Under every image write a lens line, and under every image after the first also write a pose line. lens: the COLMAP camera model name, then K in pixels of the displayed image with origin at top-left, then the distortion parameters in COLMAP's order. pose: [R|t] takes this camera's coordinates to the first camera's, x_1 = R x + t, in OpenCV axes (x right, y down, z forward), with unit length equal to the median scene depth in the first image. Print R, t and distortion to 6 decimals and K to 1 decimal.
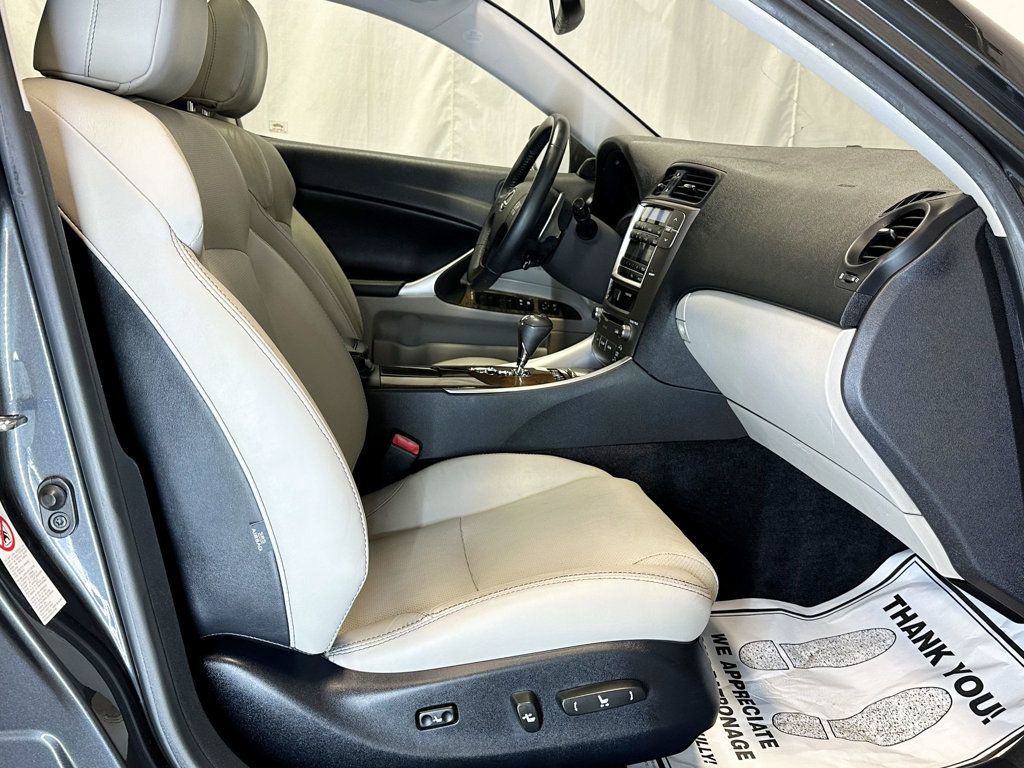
lens RADIAL K [[990.9, 0, 536.2], [0, 990.9, 385.3], [0, 0, 1]] dist [0.294286, -0.501853]
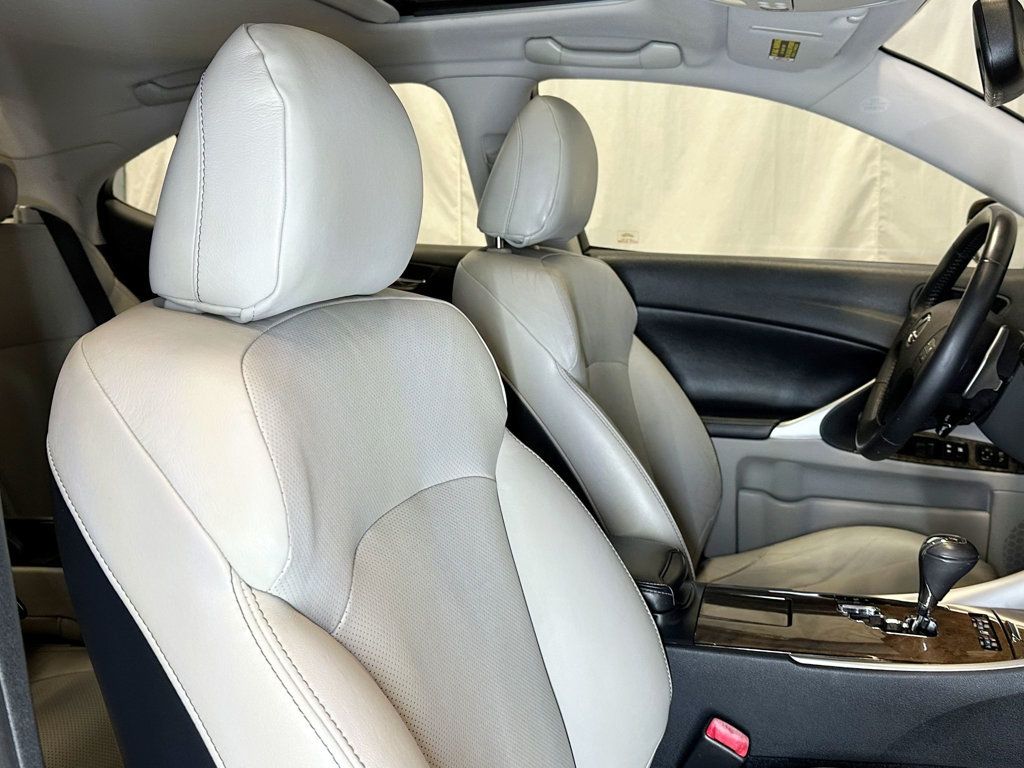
lens RADIAL K [[982.8, 0, 512.0], [0, 982.8, 384.0], [0, 0, 1]] dist [0.170208, -0.487181]
pose [[0.893025, 0.014874, -0.449761, 0.026381], [-0.025849, 0.999499, -0.018271, -0.112164], [0.449264, 0.027942, 0.892962, 0.232223]]
